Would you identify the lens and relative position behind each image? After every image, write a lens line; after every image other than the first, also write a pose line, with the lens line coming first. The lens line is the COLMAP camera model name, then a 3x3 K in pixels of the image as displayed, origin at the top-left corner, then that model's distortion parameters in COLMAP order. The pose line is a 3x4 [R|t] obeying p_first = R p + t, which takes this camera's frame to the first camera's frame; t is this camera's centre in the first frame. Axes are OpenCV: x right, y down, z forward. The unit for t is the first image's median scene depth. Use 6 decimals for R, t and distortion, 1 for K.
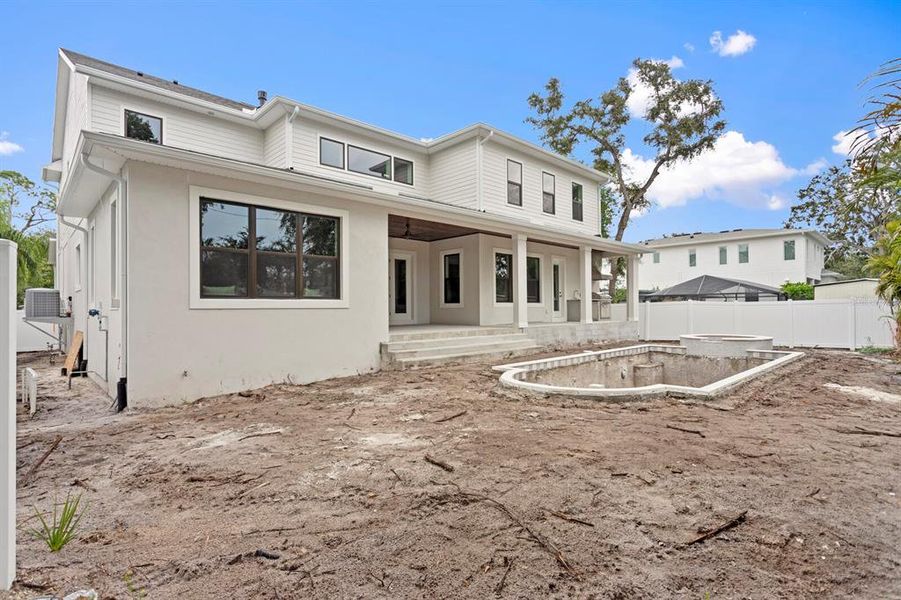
lens RADIAL K [[455.1, 0, 454.8], [0, 455.1, 307.8], [0, 0, 1]] dist [-0.011502, -0.000377]
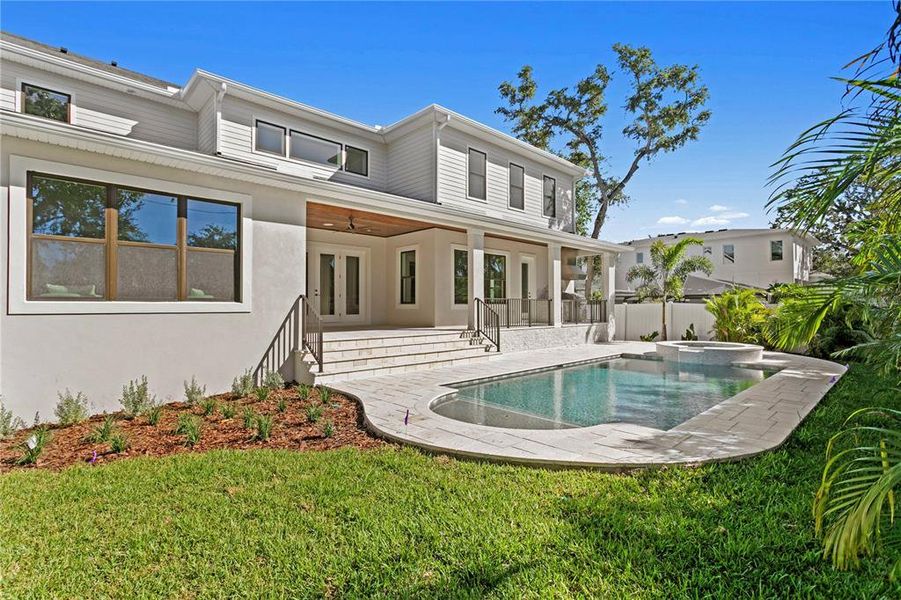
lens RADIAL K [[428.4, 0, 443.5], [0, 428.4, 303.8], [0, 0, 1]] dist [0.000974, 0.001080]
pose [[0.999808, 0.008134, -0.017808, 0.064890], [-0.008161, 0.999966, -0.001444, -0.008023], [0.017796, 0.001589, 0.999840, 0.105716]]
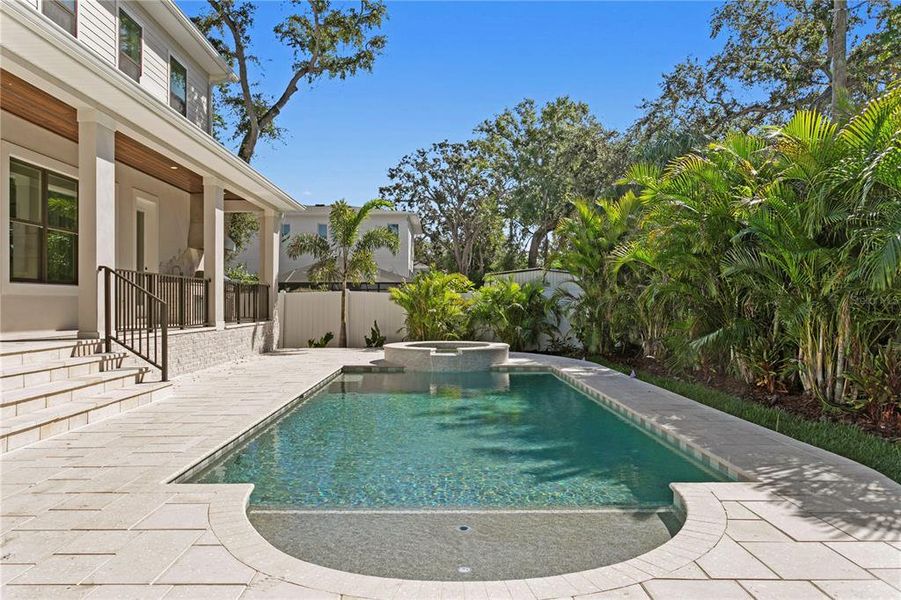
lens RADIAL K [[612.4, 0, 443.8], [0, 612.4, 299.3], [0, 0, 1]] dist [0.003658, 0.000238]
pose [[0.692762, 0.012284, 0.721062, -0.022930], [-0.006466, 0.999921, -0.010822, 0.004953], [-0.721137, 0.002835, 0.692786, 0.272171]]
